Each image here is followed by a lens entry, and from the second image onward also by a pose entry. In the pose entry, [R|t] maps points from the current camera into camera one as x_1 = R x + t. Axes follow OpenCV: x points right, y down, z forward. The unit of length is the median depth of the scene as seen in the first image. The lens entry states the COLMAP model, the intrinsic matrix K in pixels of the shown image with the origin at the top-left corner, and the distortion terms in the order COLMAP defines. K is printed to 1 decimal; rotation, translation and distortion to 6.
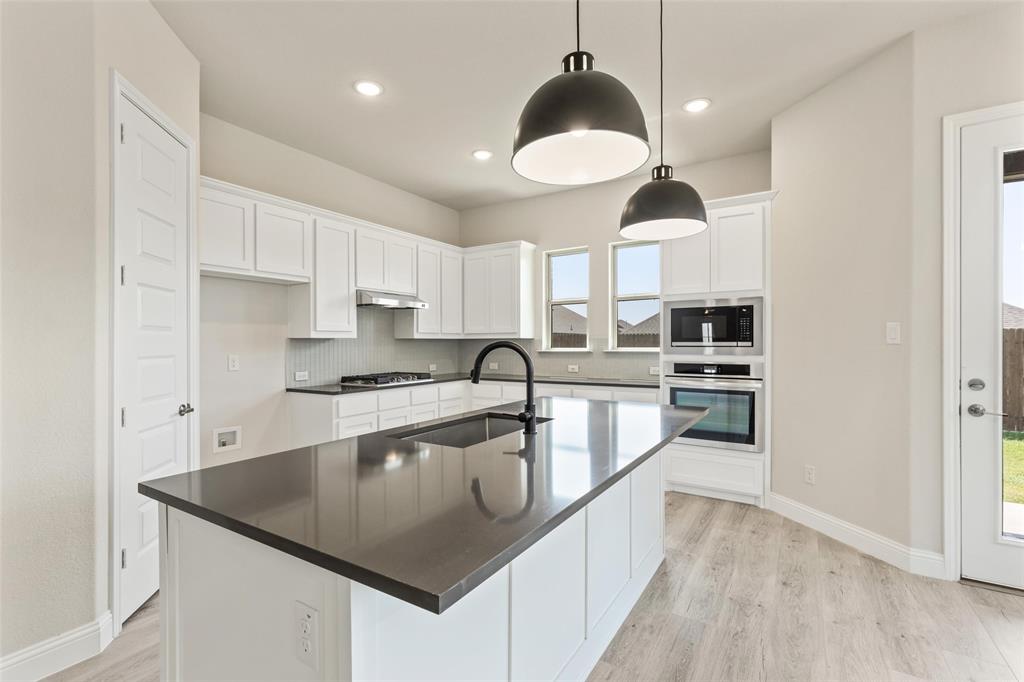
lens RADIAL K [[463.3, 0, 510.4], [0, 463.3, 344.6], [0, 0, 1]] dist [0.001587, 0.000226]
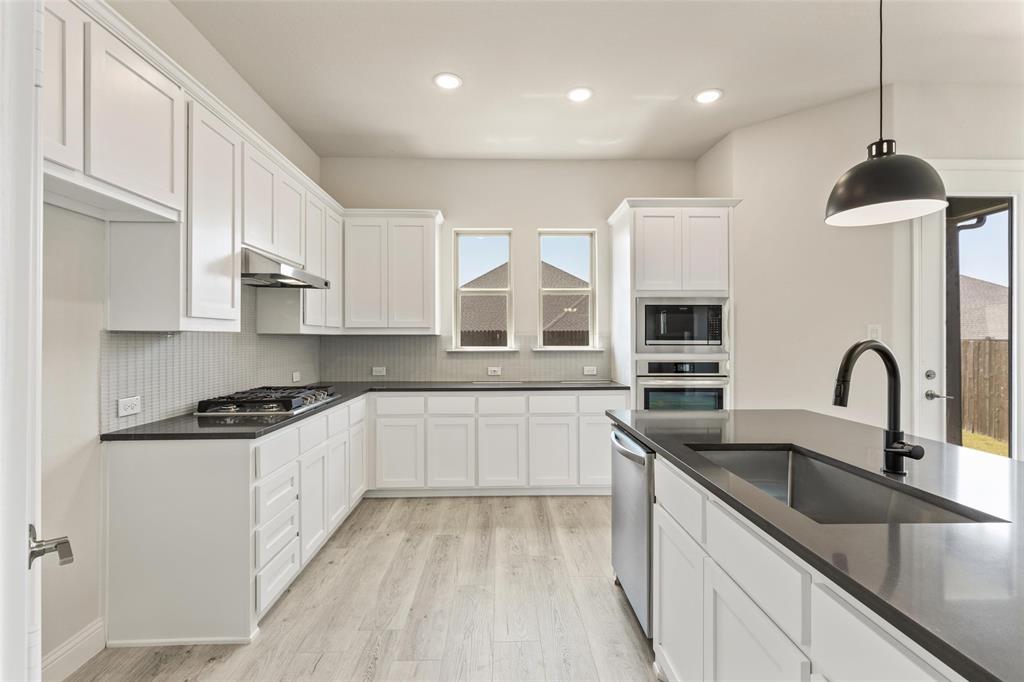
lens RADIAL K [[464.7, 0, 514.4], [0, 464.7, 338.1], [0, 0, 1]] dist [0.000470, 0.000146]
pose [[0.829011, 0.004498, 0.559214, -0.393158], [-0.000429, 0.999972, -0.007406, -0.002604], [-0.559232, 0.005900, 0.828990, 0.352555]]
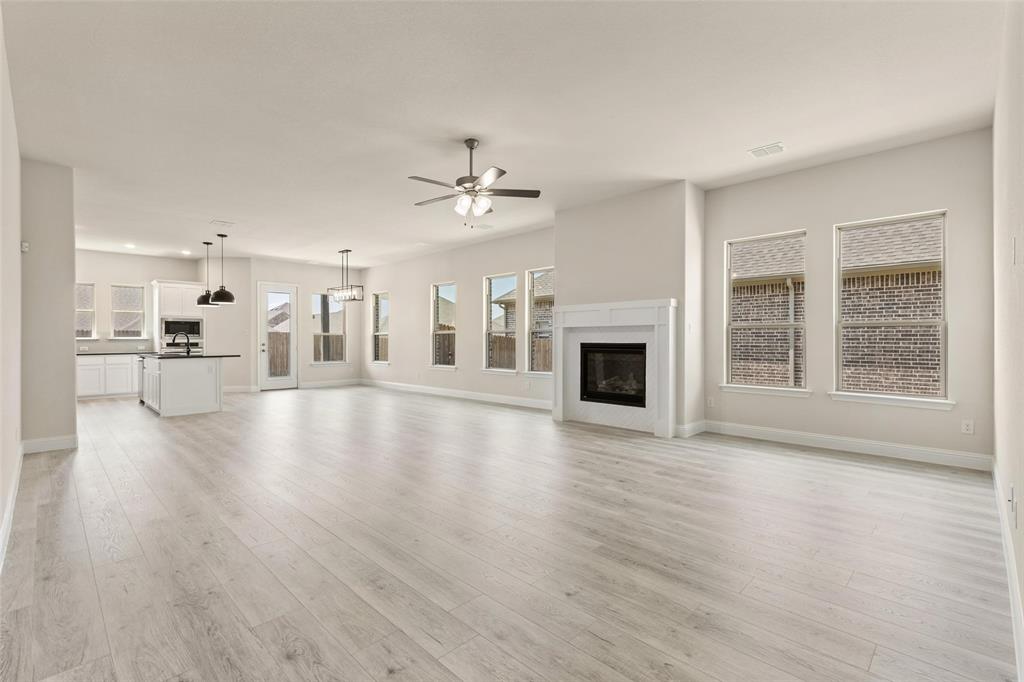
lens RADIAL K [[464.7, 0, 514.4], [0, 464.7, 338.1], [0, 0, 1]] dist [0.000470, 0.000146]
pose [[0.216311, 0.001377, 0.976324, -1.632595], [0.003161, 0.999993, -0.002111, 0.025157], [-0.976319, 0.003542, 0.216305, -1.331905]]
